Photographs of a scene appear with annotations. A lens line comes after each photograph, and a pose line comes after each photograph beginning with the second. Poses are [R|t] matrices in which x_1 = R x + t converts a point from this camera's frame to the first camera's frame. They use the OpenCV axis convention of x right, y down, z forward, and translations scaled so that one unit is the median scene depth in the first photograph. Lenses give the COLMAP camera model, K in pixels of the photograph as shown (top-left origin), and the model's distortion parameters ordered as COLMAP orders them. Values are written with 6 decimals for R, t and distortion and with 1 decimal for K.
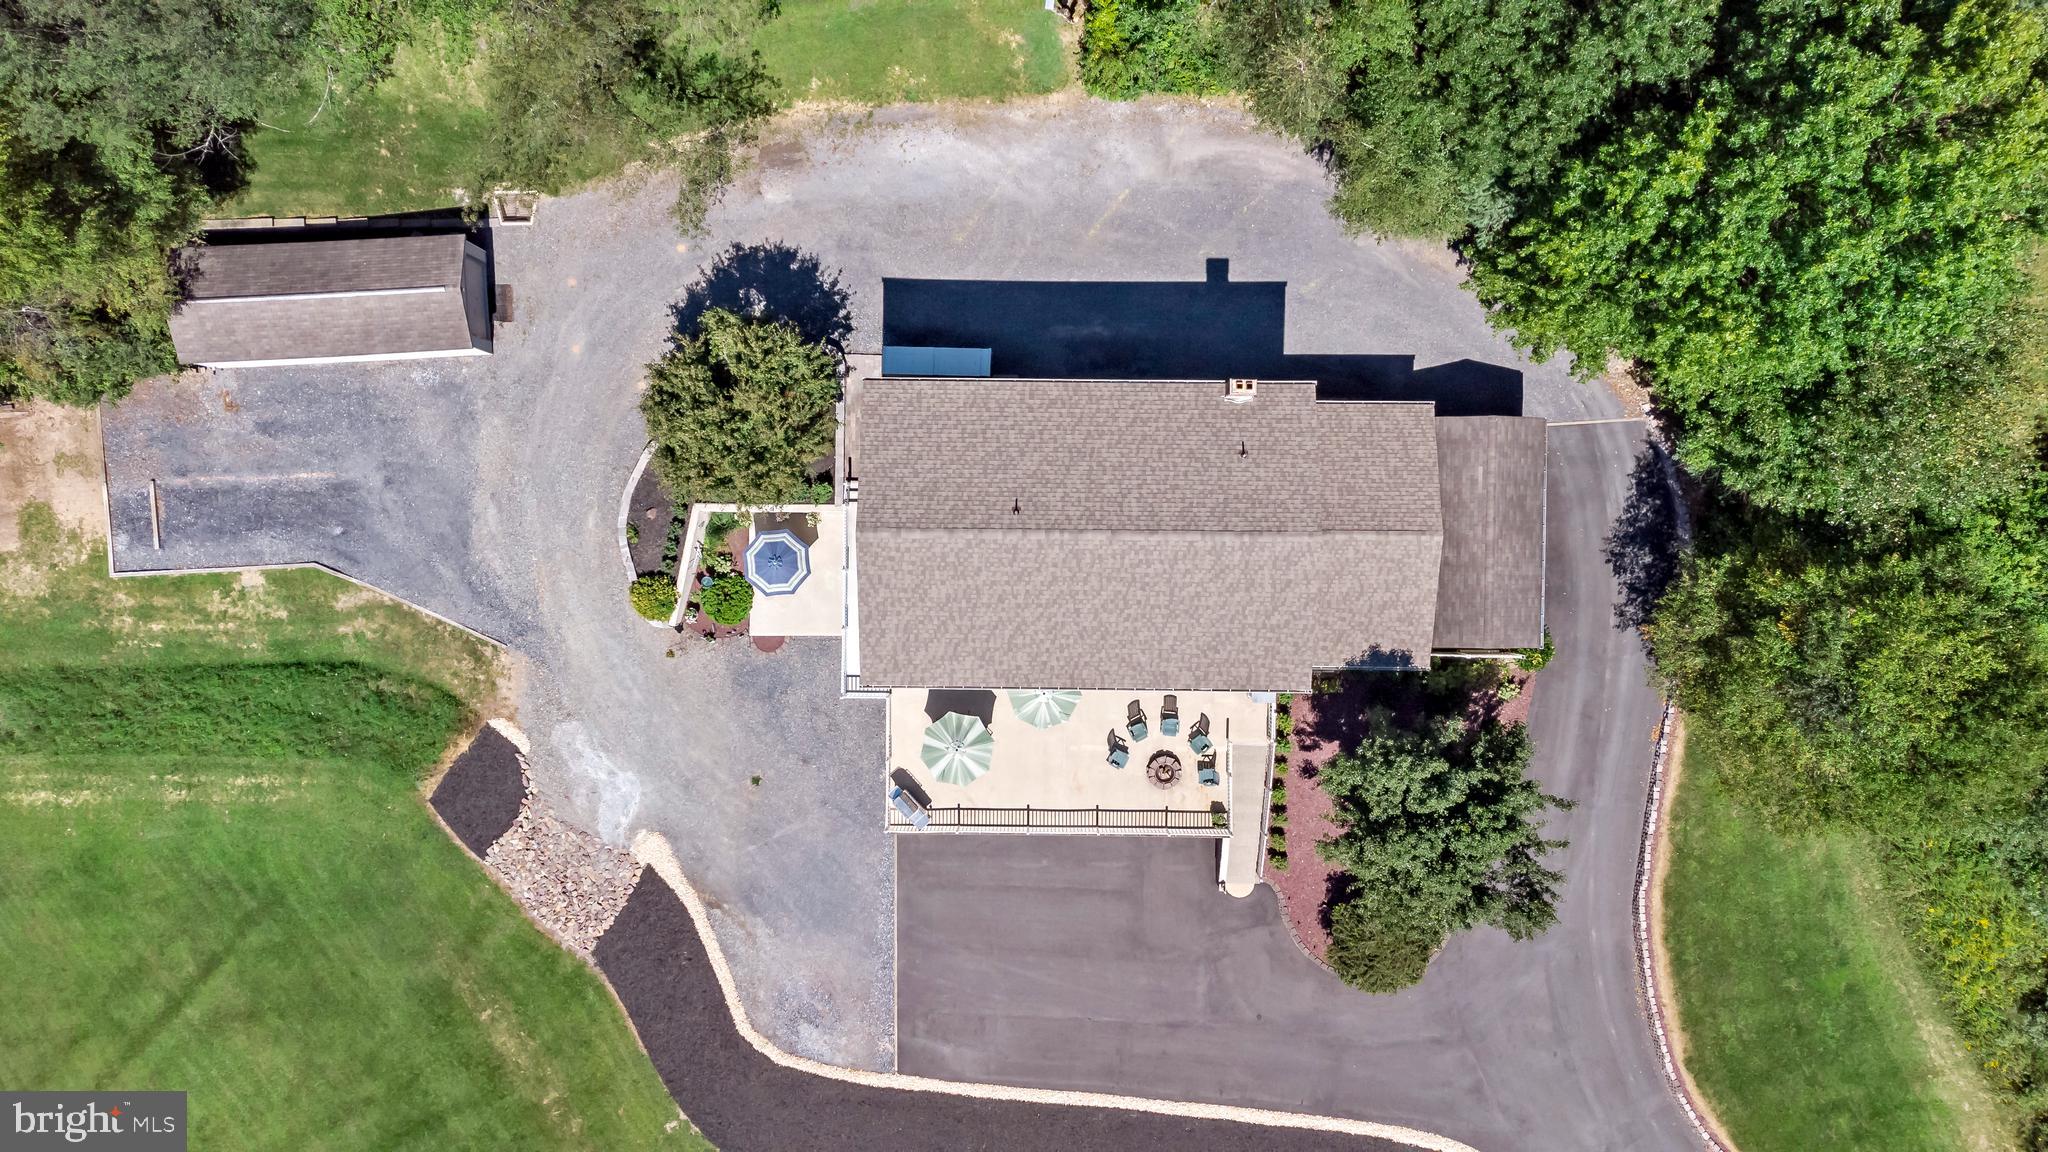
lens RADIAL K [[1526.0, 0, 1026.6], [0, 1526.0, 573.1], [0, 0, 1]] dist [0.017915, 0.041375]
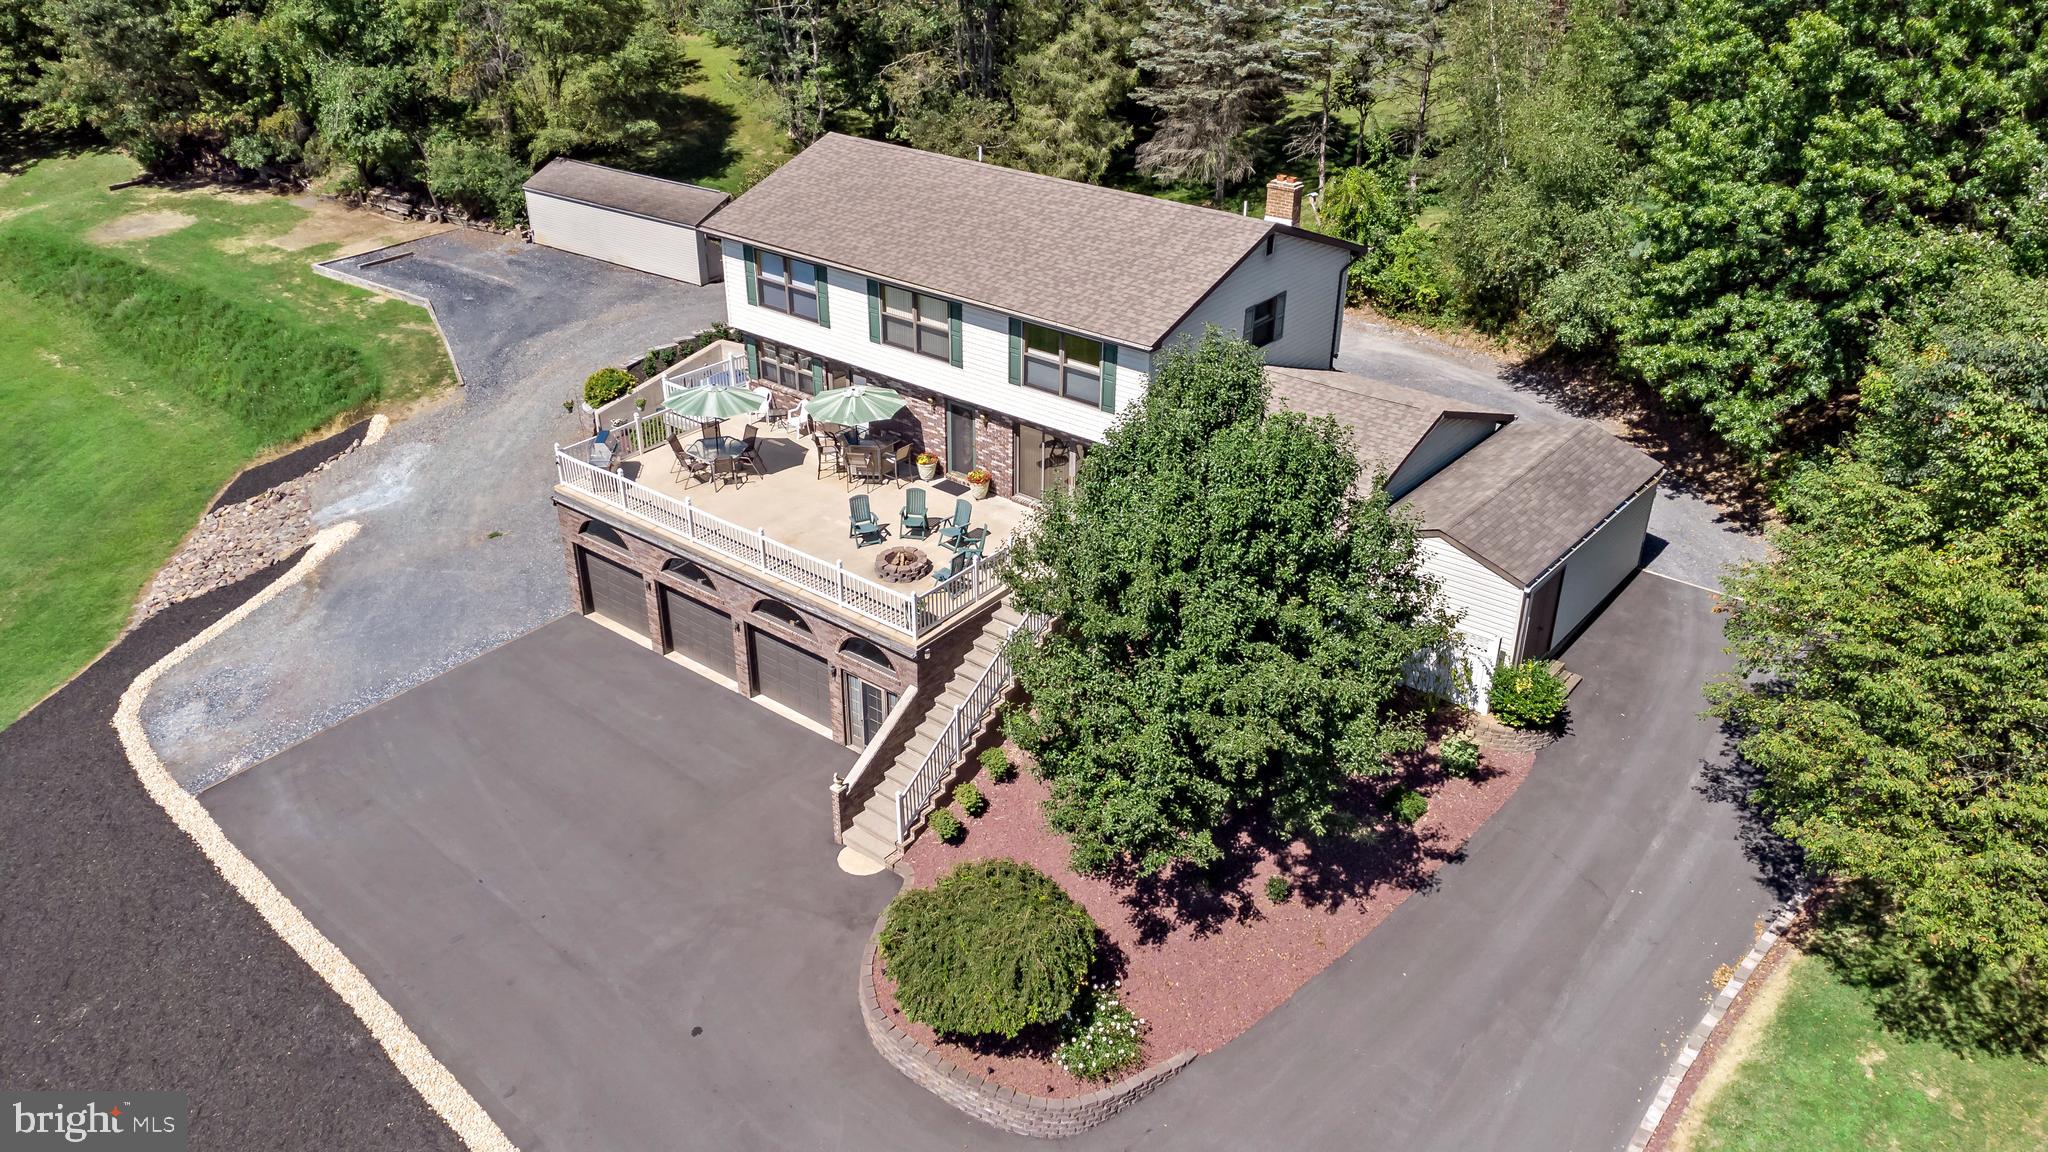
lens RADIAL K [[1526.0, 0, 1030.6], [0, 1526.0, 576.4], [0, 0, 1]] dist [0.017915, 0.041375]
pose [[0.784755, 0.301822, -0.541353, 0.463978], [-0.619409, 0.350652, -0.702407, 0.529219], [-0.022176, 0.886536, 0.462127, 0.680276]]
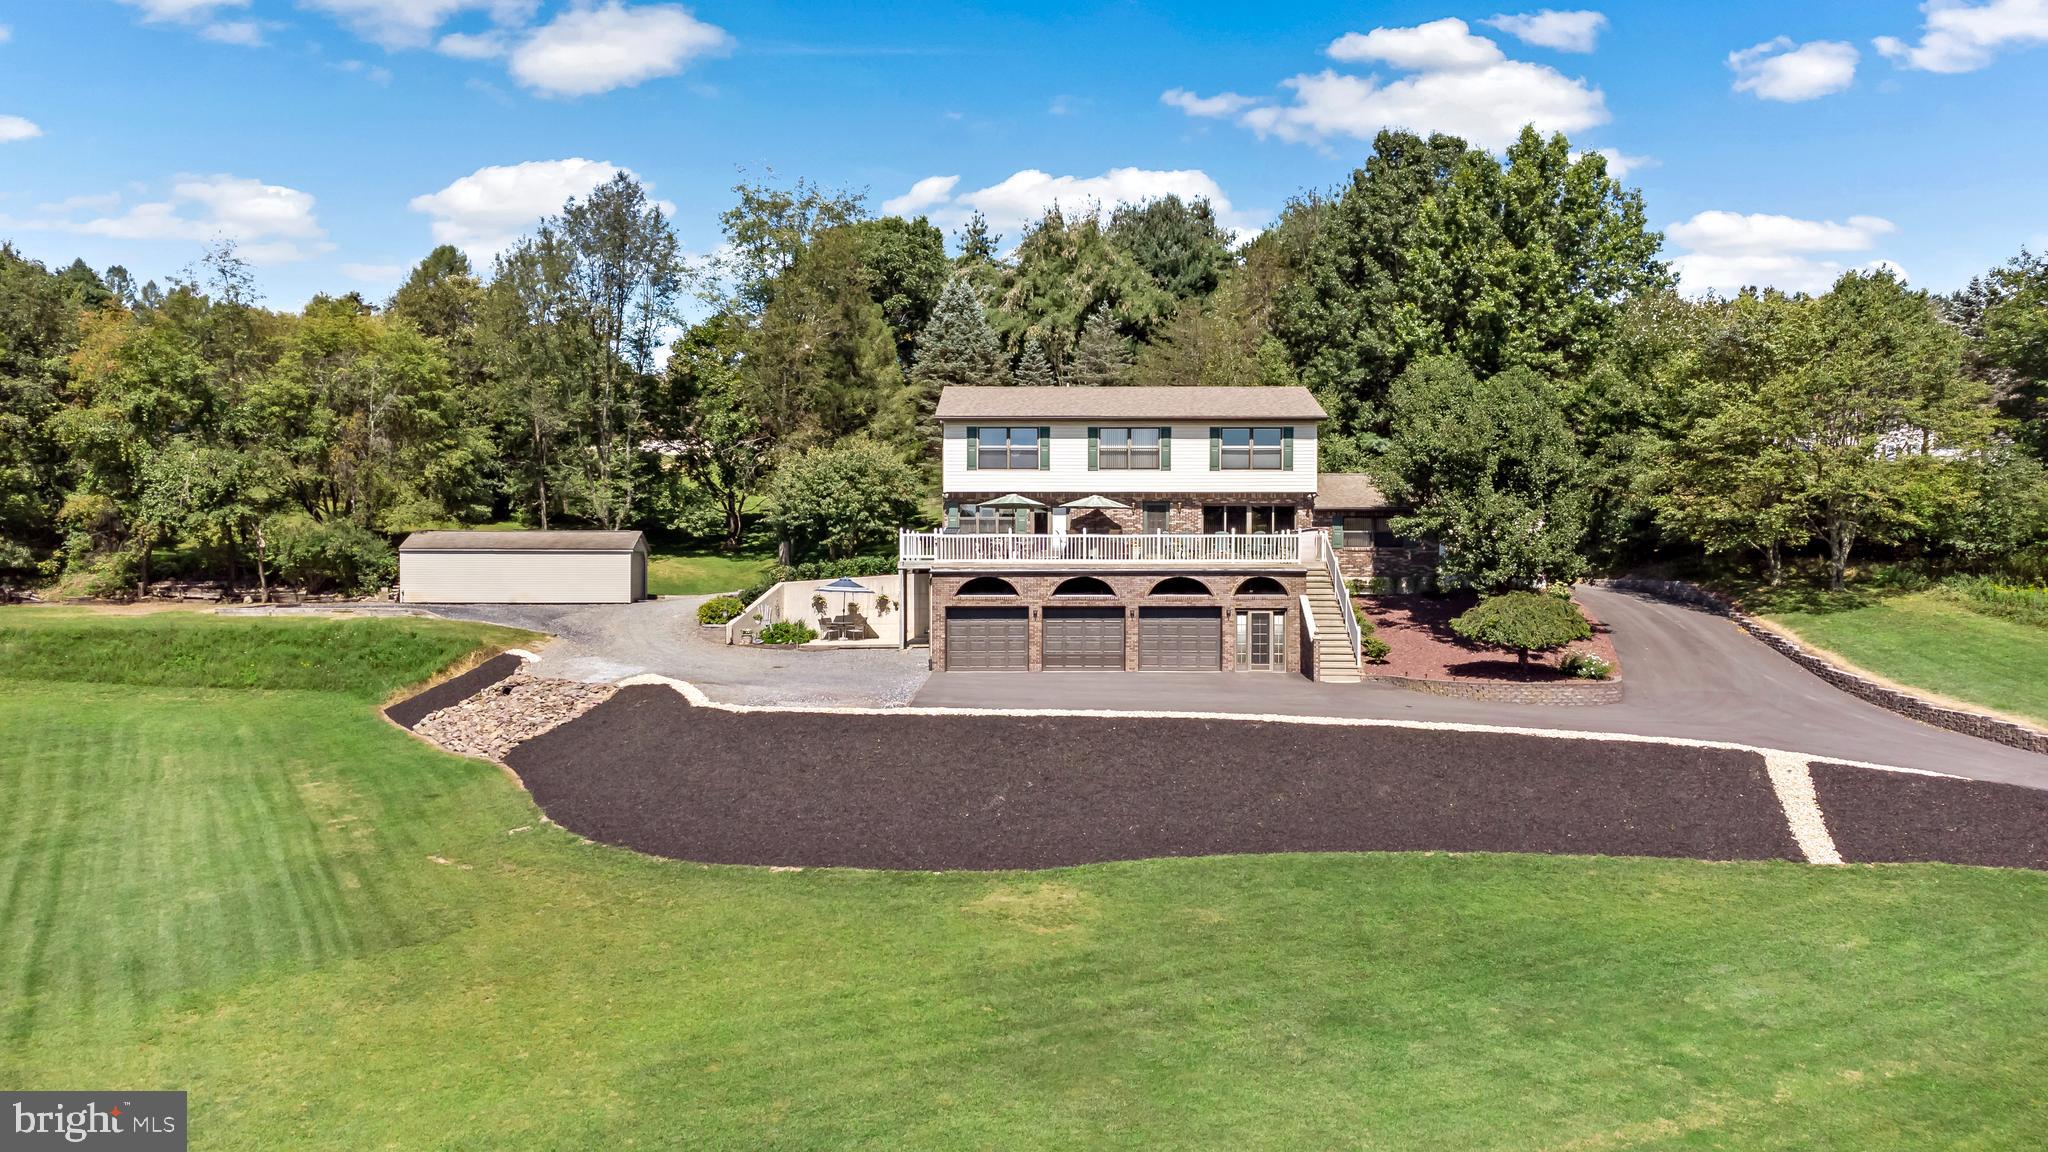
lens RADIAL K [[1526.0, 0, 1026.9], [0, 1526.0, 566.2], [0, 0, 1]] dist [0.017915, 0.041375]
pose [[0.999938, 0.006932, -0.008682, -0.024835], [-0.008600, -0.011735, -0.999894, 1.060984], [-0.007033, 0.999907, -0.011674, 0.979223]]
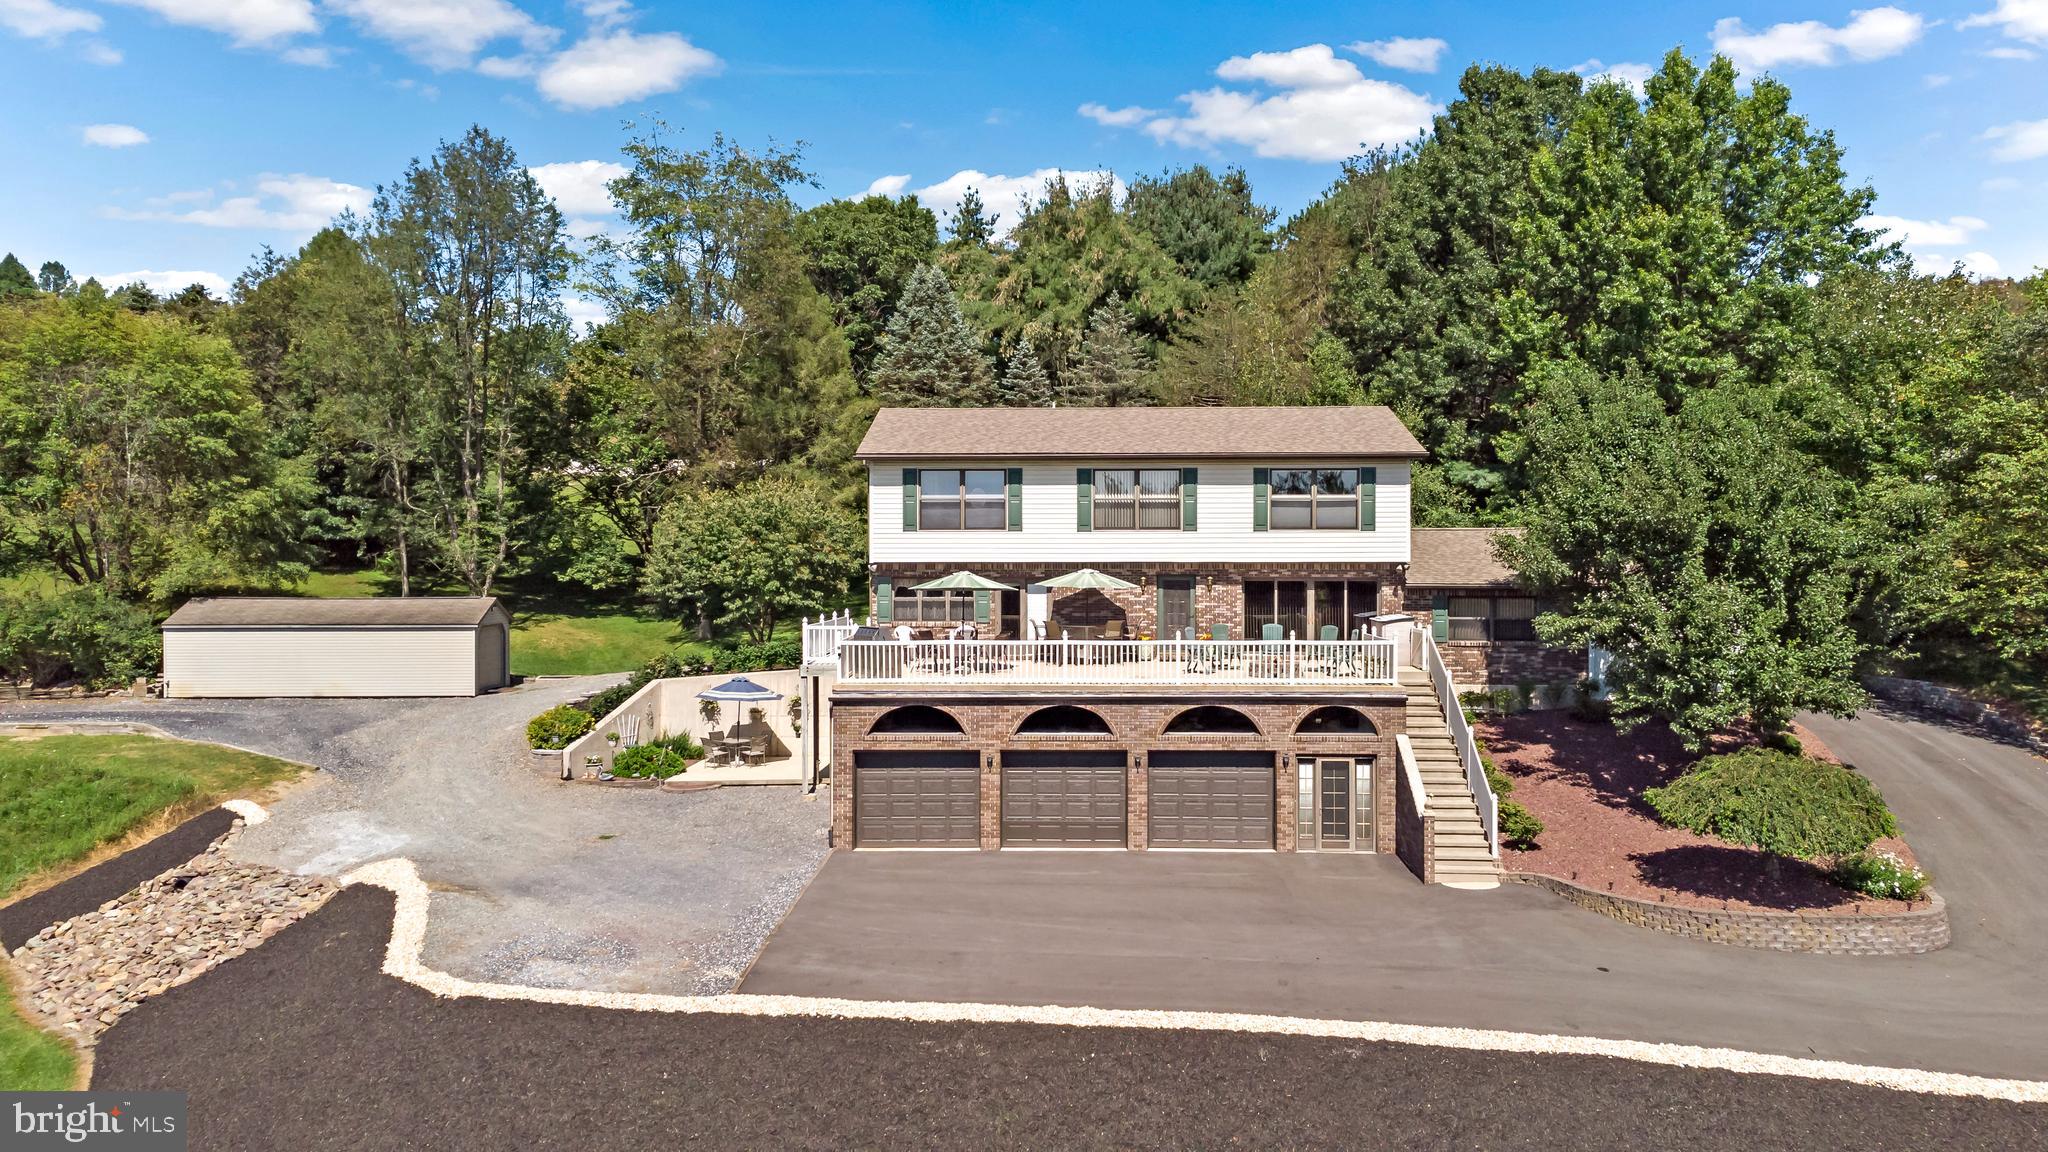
lens RADIAL K [[1526.0, 0, 1032.3], [0, 1526.0, 560.9], [0, 0, 1]] dist [0.017915, 0.041375]
pose [[0.999679, 0.003879, -0.025028, 0.003176], [-0.024978, -0.012500, -0.999610, 0.752174], [-0.004191, 0.999914, -0.012399, 0.926478]]
